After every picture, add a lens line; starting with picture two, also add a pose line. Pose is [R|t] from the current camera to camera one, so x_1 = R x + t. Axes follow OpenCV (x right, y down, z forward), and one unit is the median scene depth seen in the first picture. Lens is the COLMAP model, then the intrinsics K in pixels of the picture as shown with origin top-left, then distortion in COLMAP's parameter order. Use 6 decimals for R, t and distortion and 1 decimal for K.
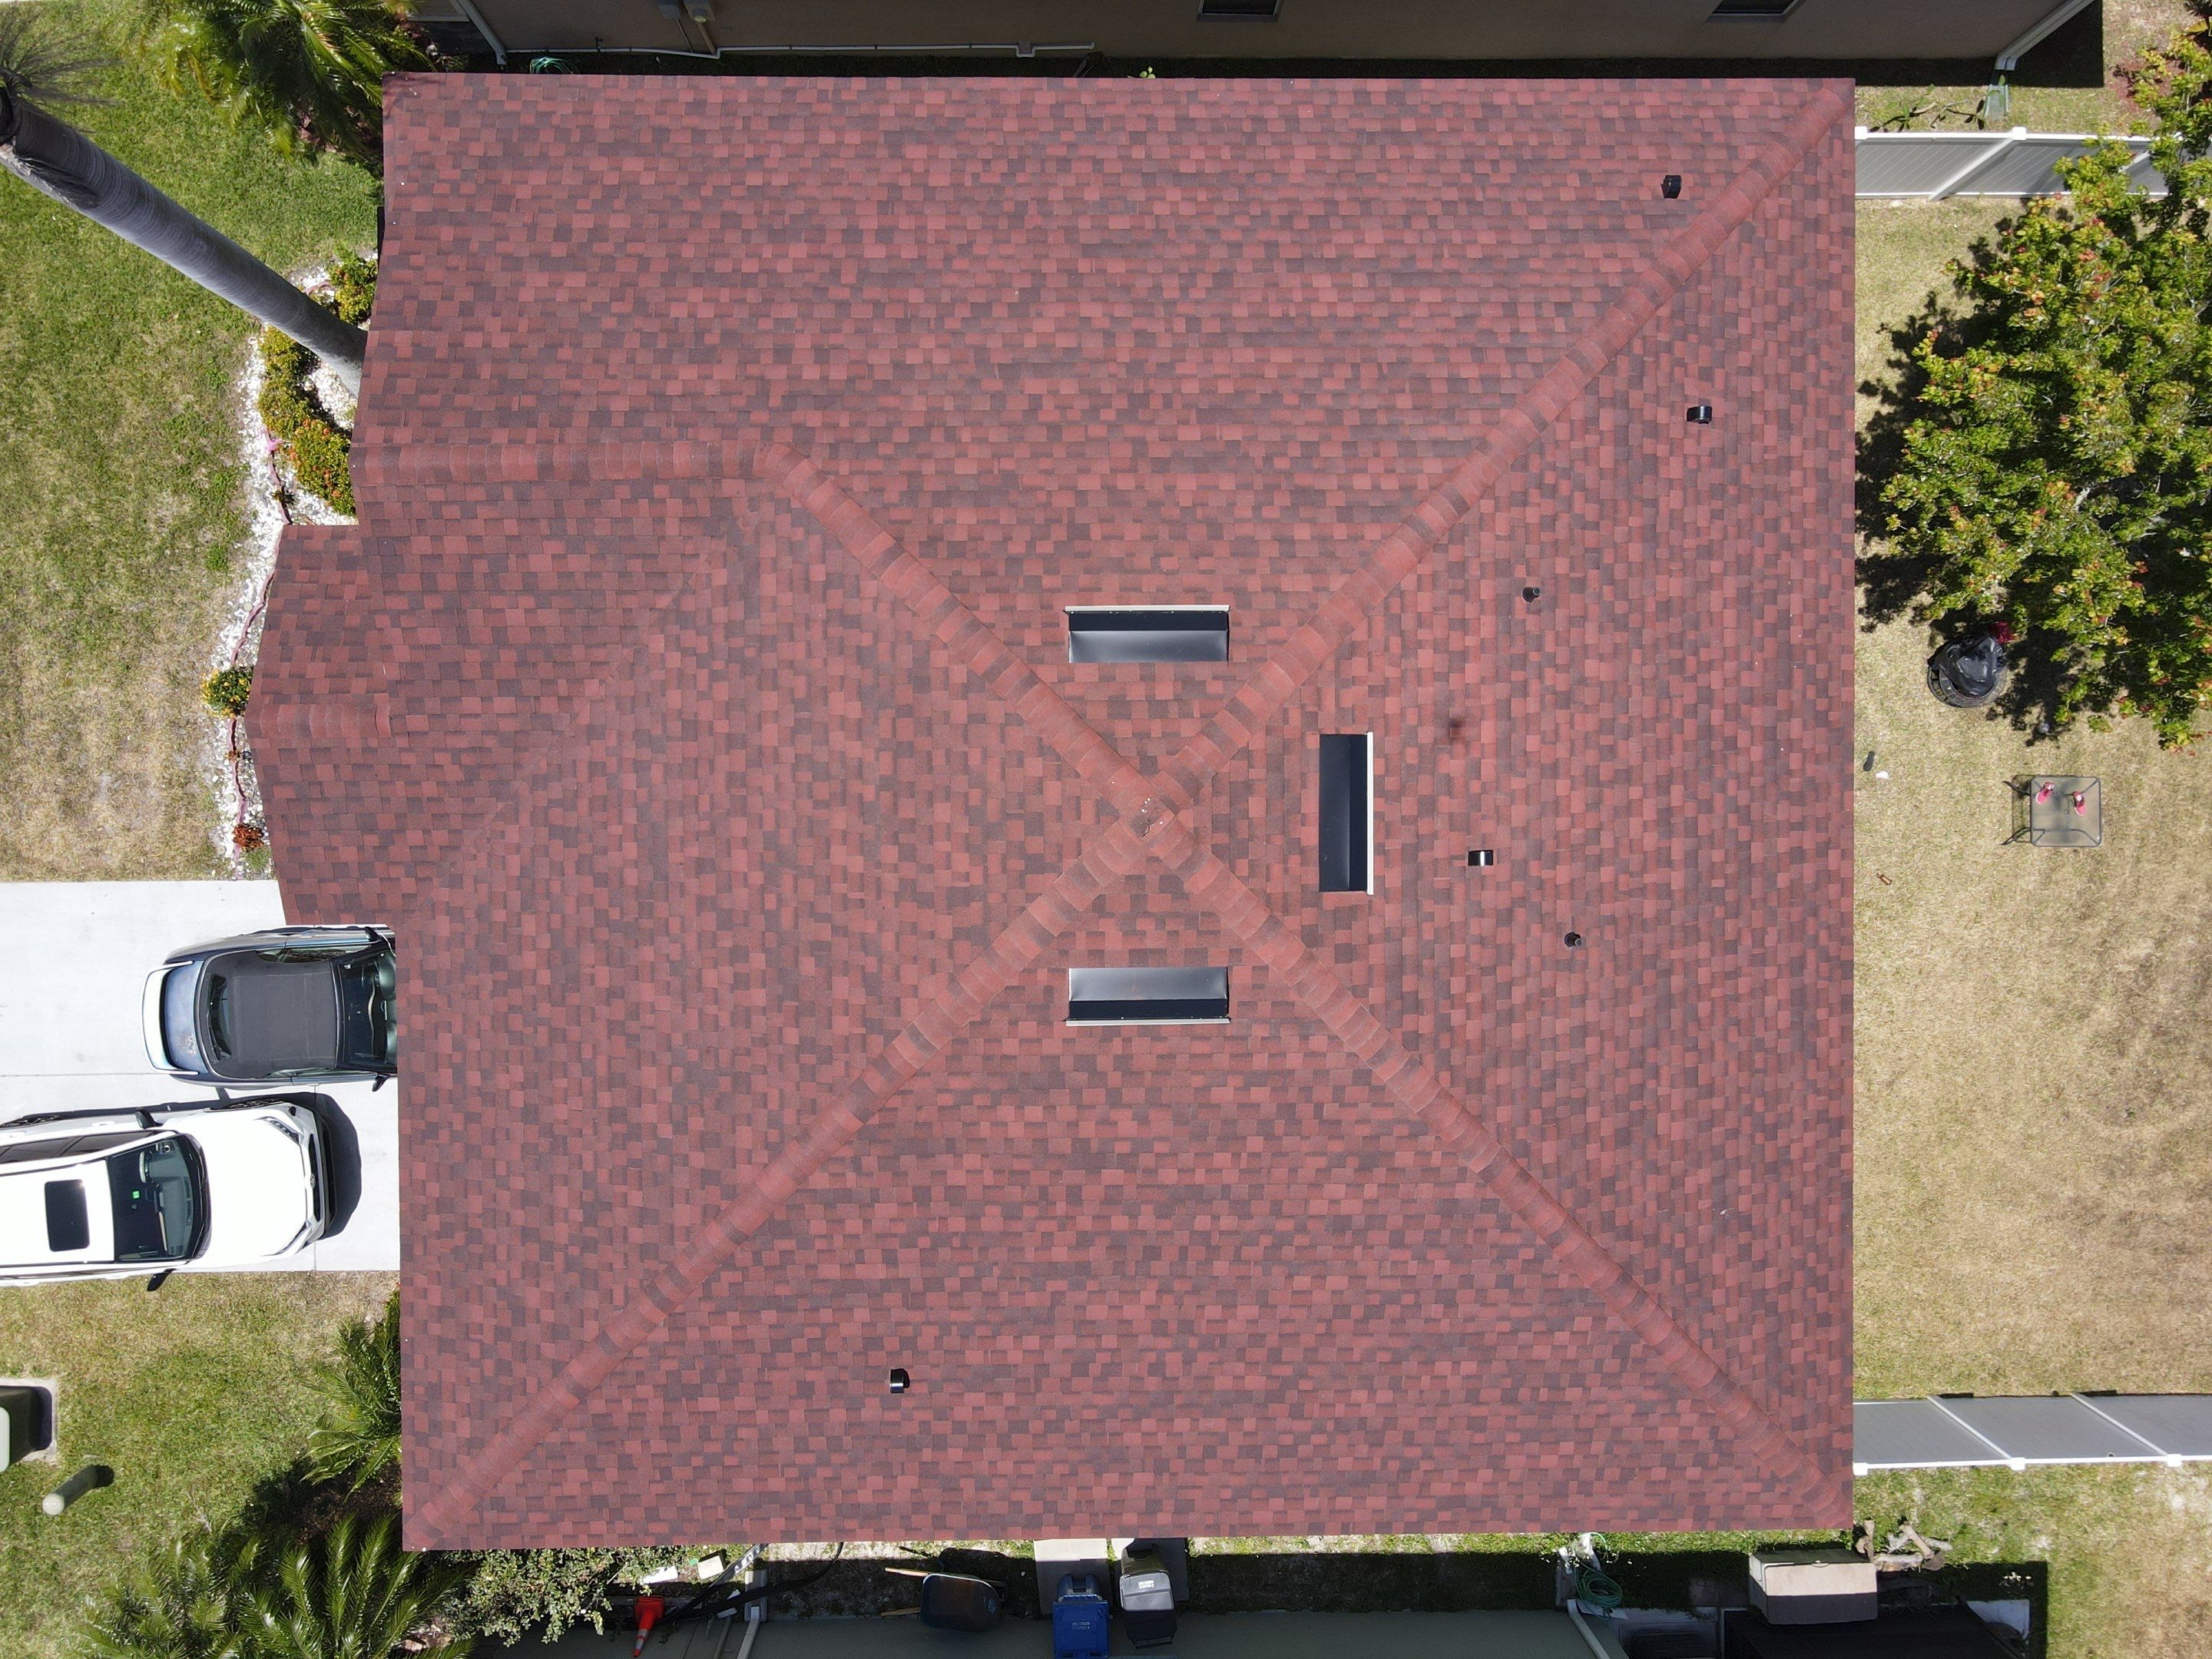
lens RADIAL K [[1623.2, 0, 1086.2], [0, 1623.2, 815.7], [0, 0, 1]] dist [0.004229, 0.021041]
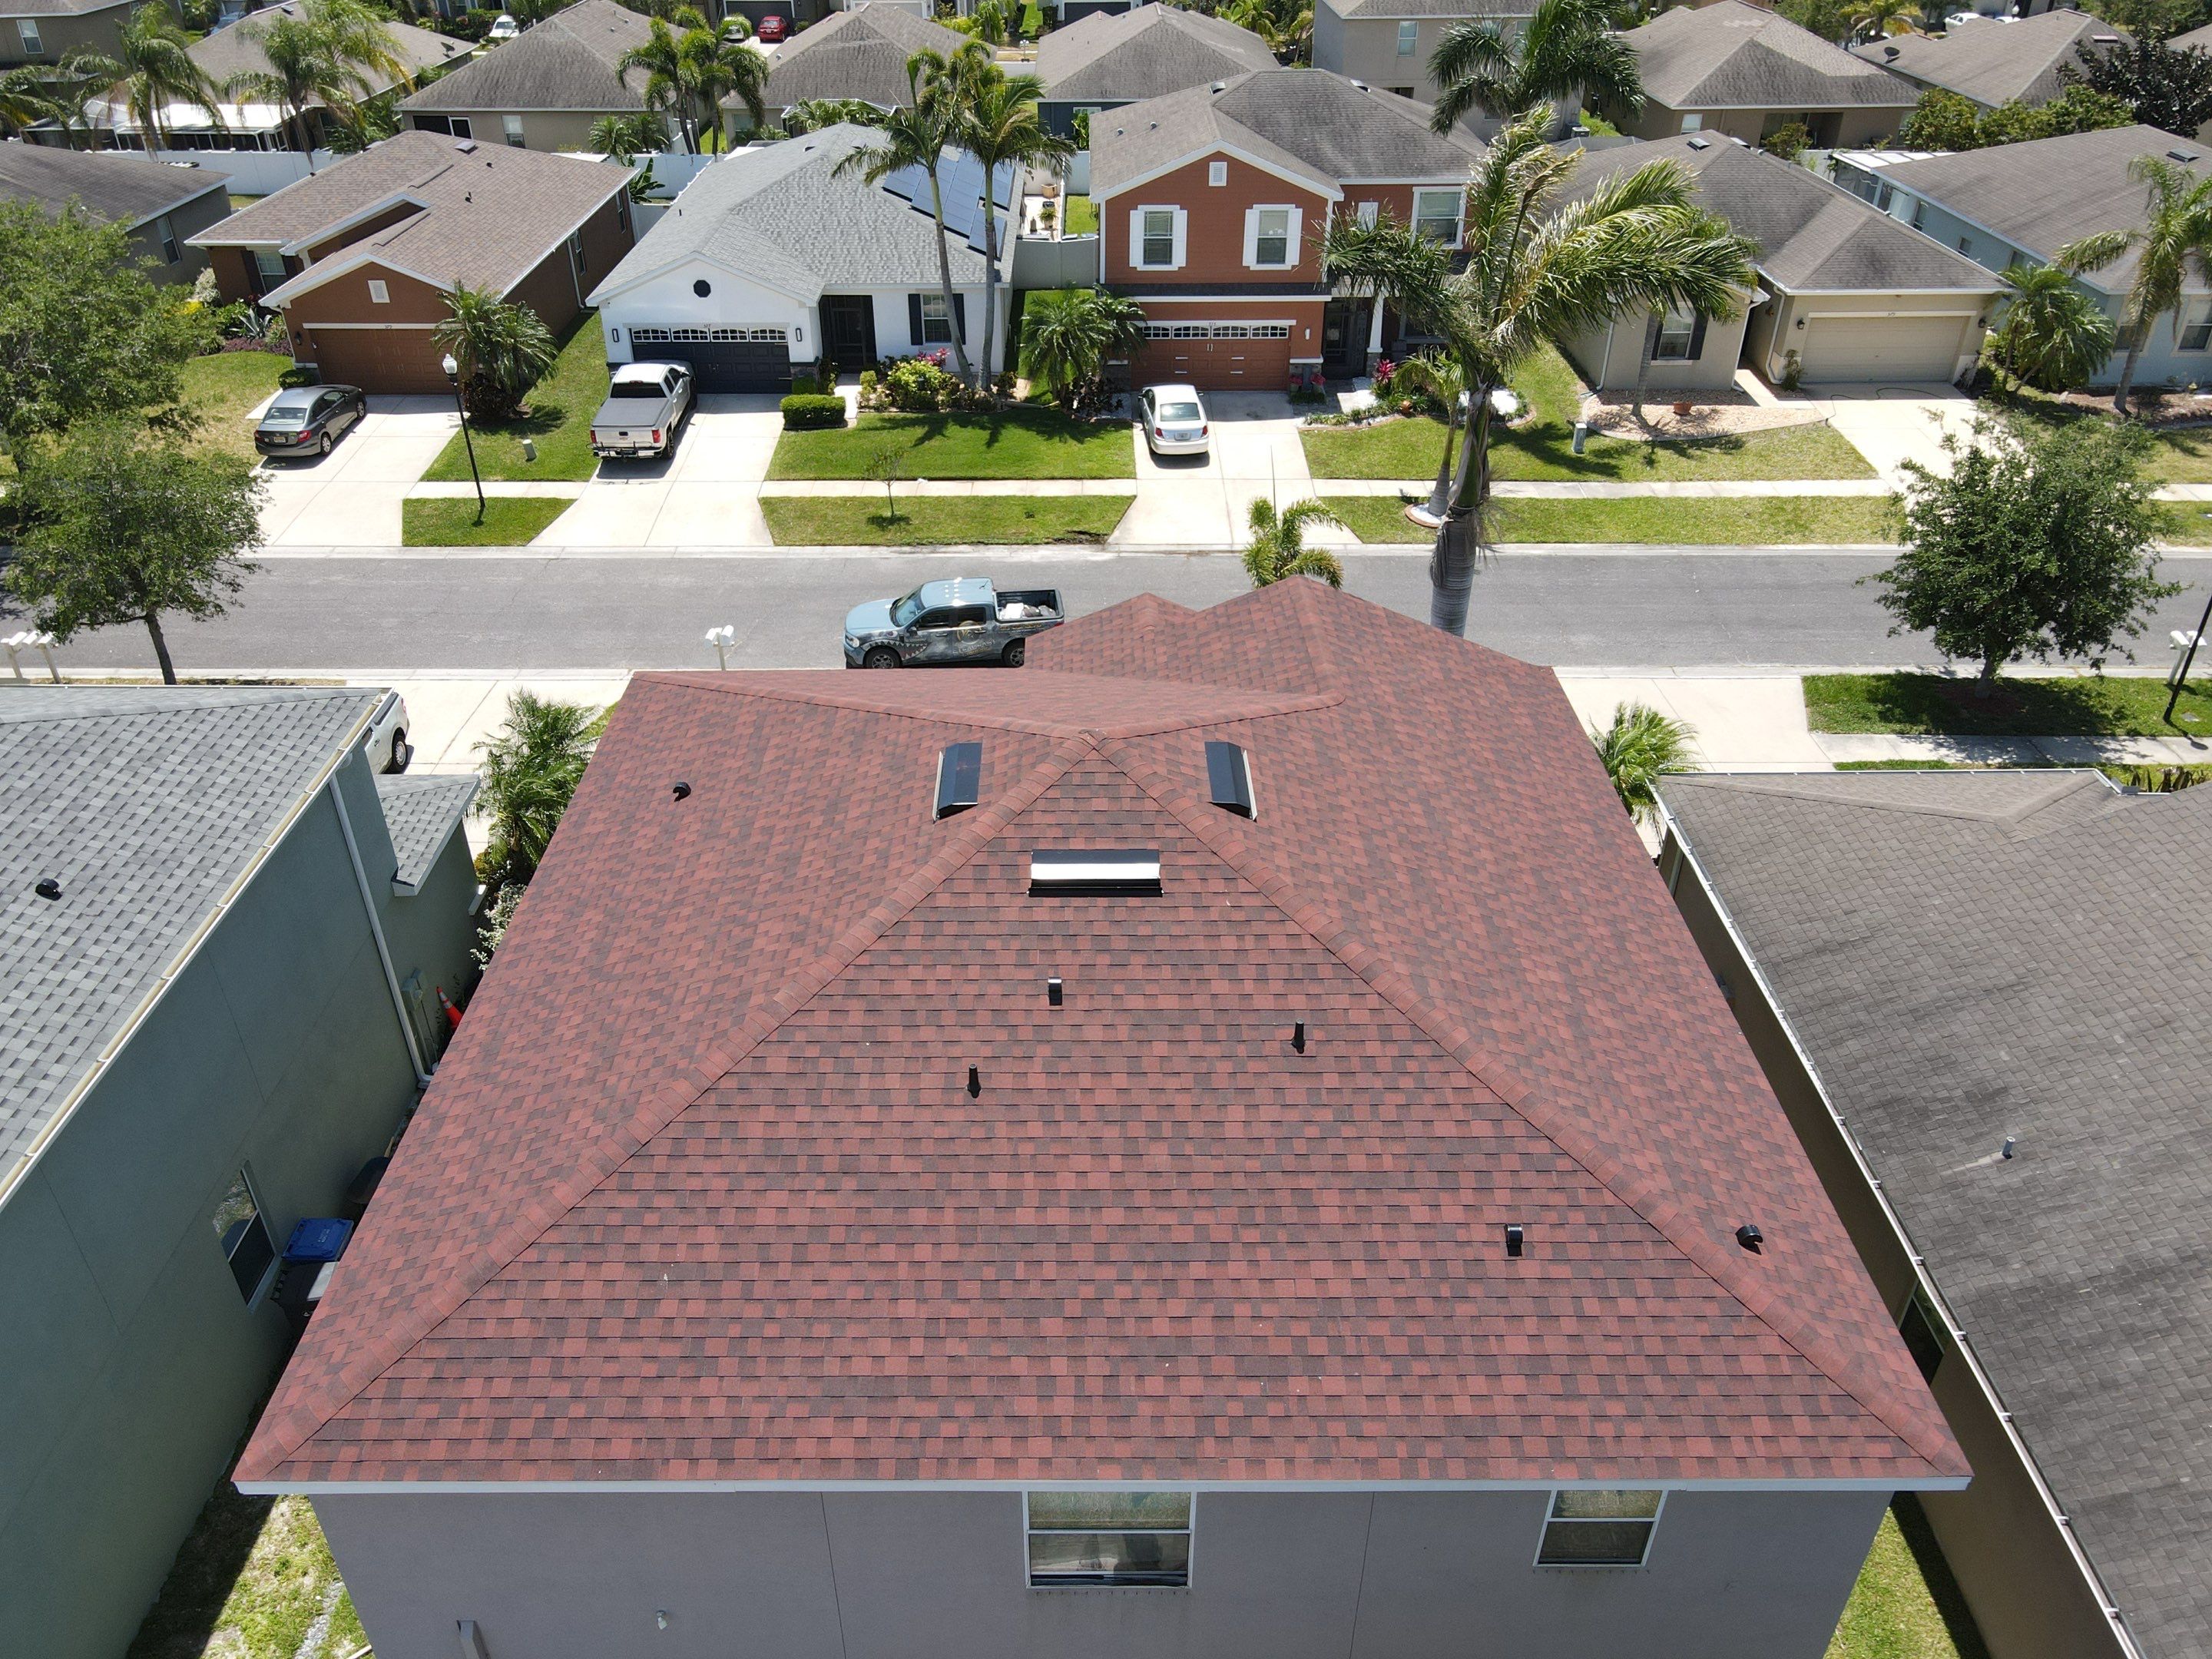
lens RADIAL K [[1623.2, 0, 1076.2], [0, 1623.2, 826.6], [0, 0, 1]] dist [0.004229, 0.021041]
pose [[-0.007713, 0.526537, -0.850118, 1.079819], [-0.999944, -0.010234, 0.002734, 0.009577], [-0.007260, 0.850091, 0.526586, 0.302048]]
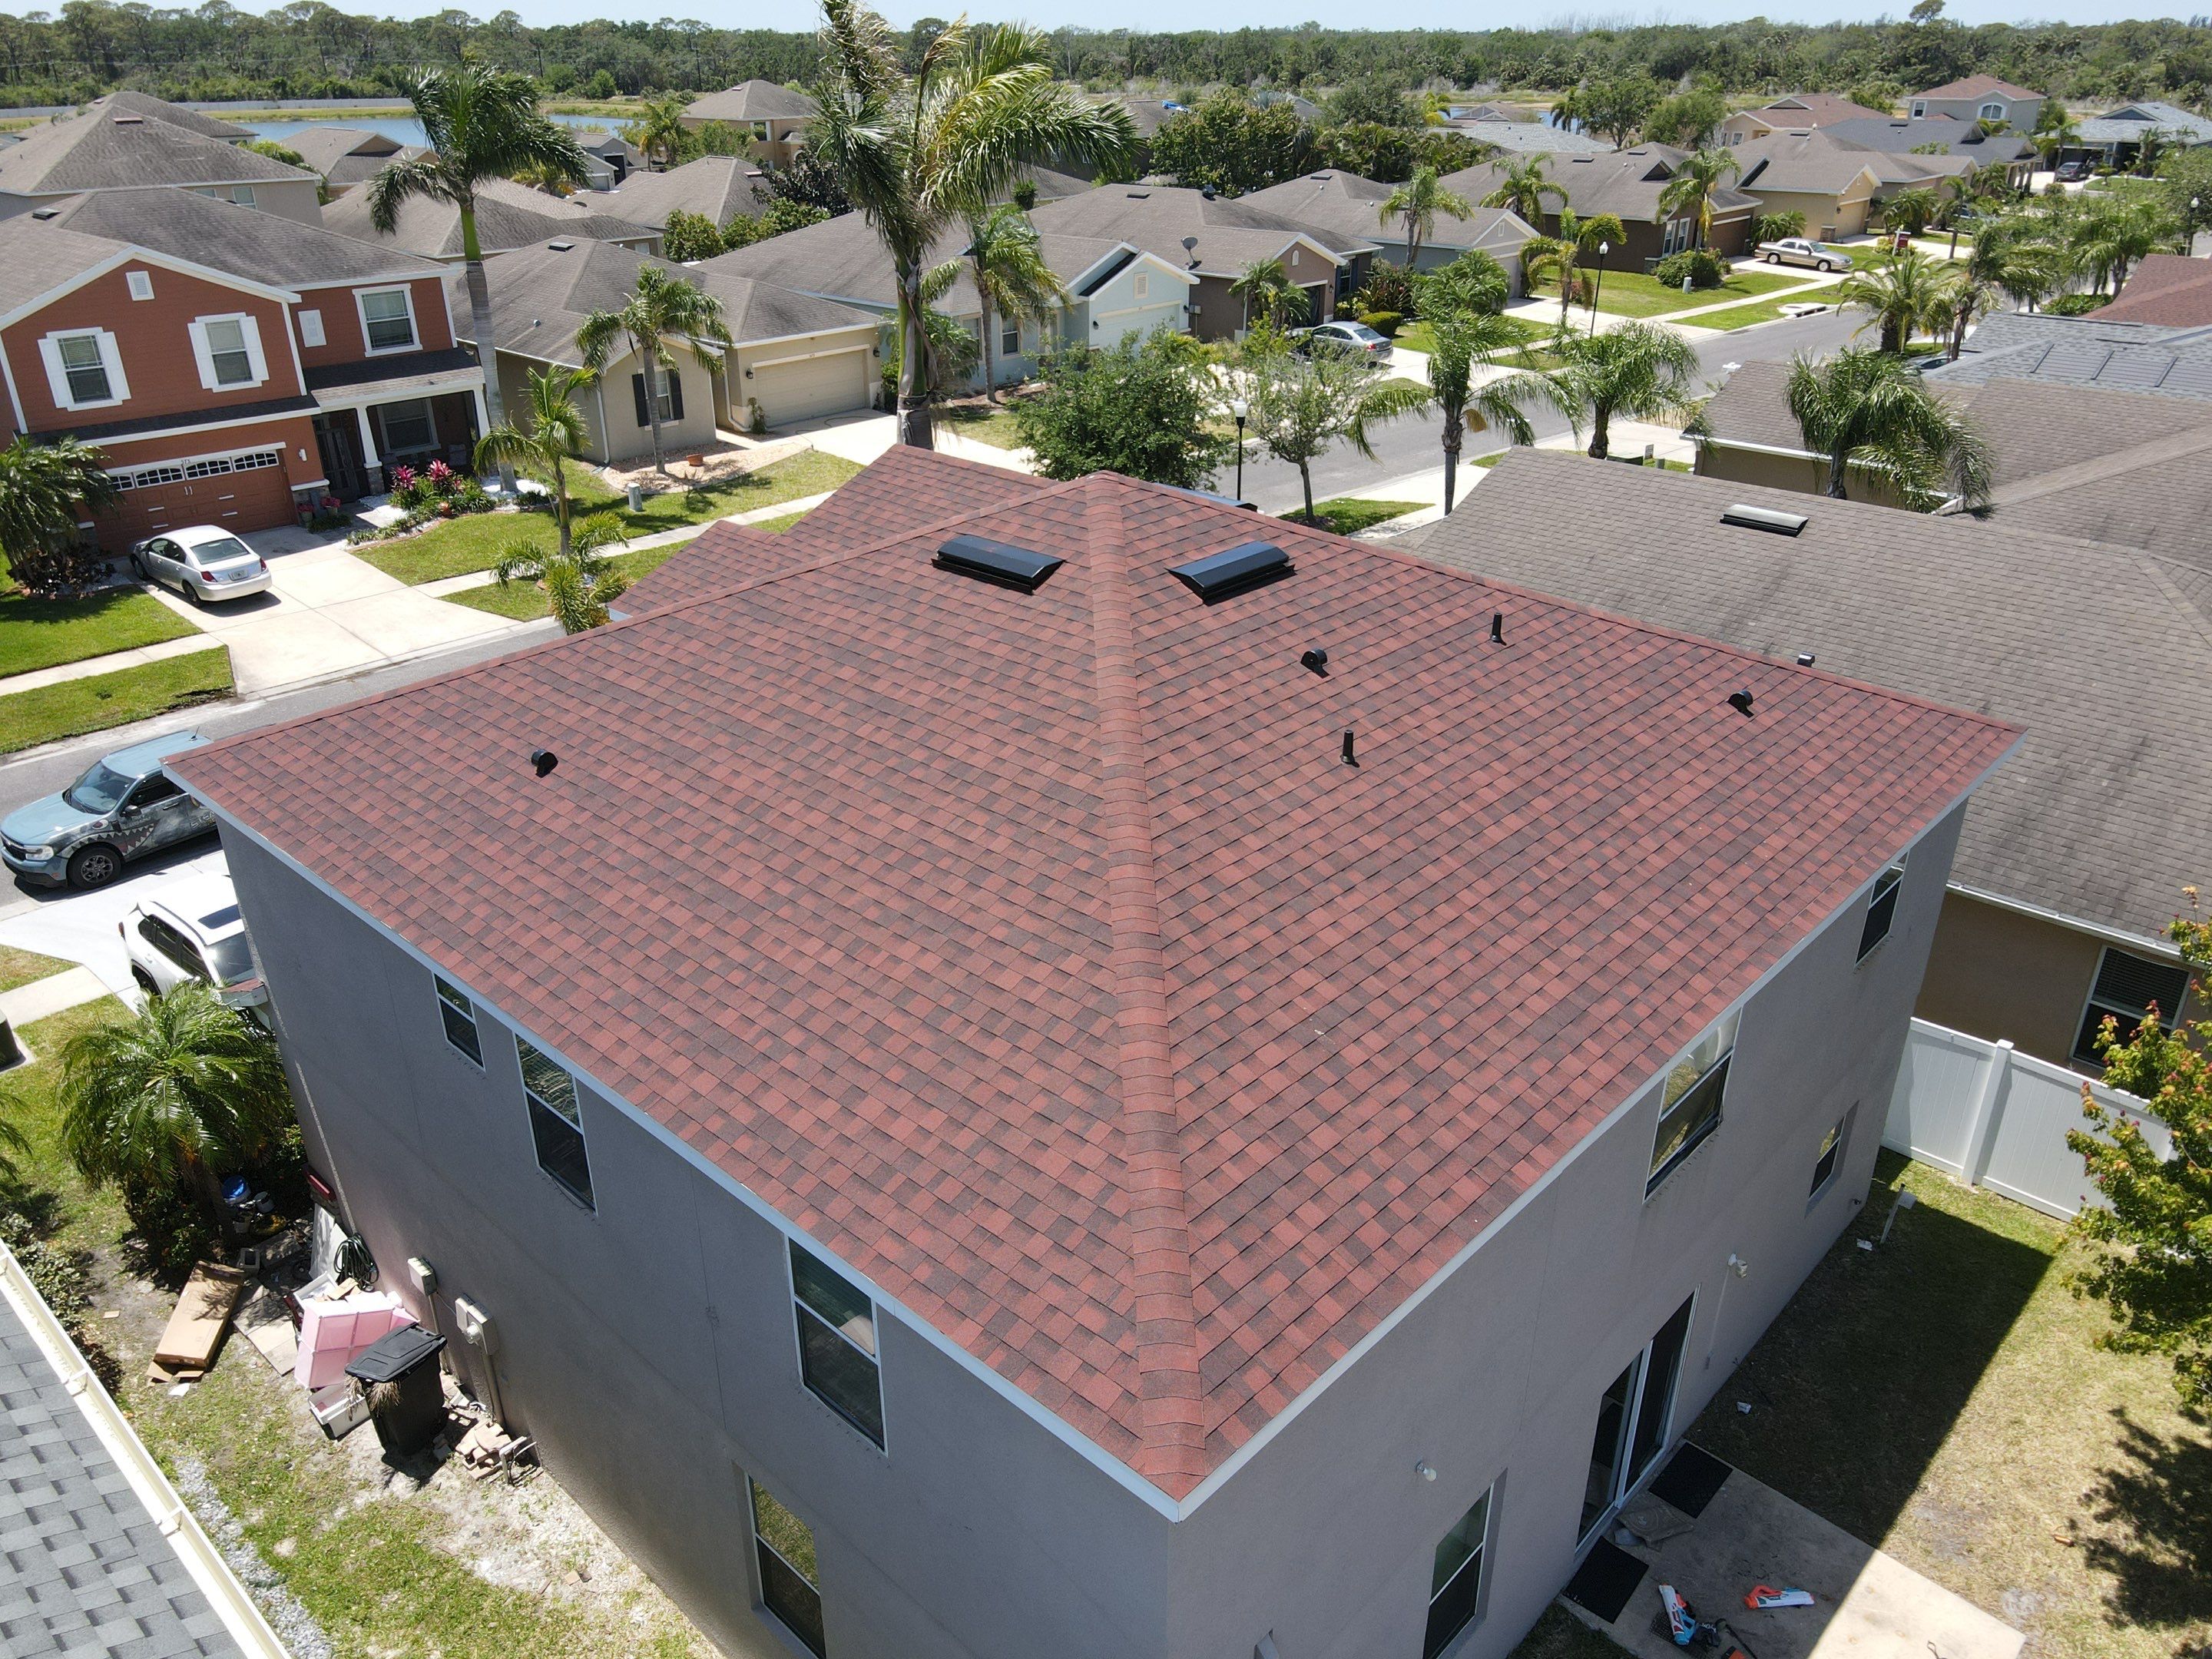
lens RADIAL K [[1623.2, 0, 1090.9], [0, 1623.2, 825.3], [0, 0, 1]] dist [0.004229, 0.021041]
pose [[0.724859, 0.275721, -0.631314, 0.779663], [-0.688757, 0.308516, -0.656072, 0.792735], [0.013878, 0.910382, 0.413536, 0.634305]]
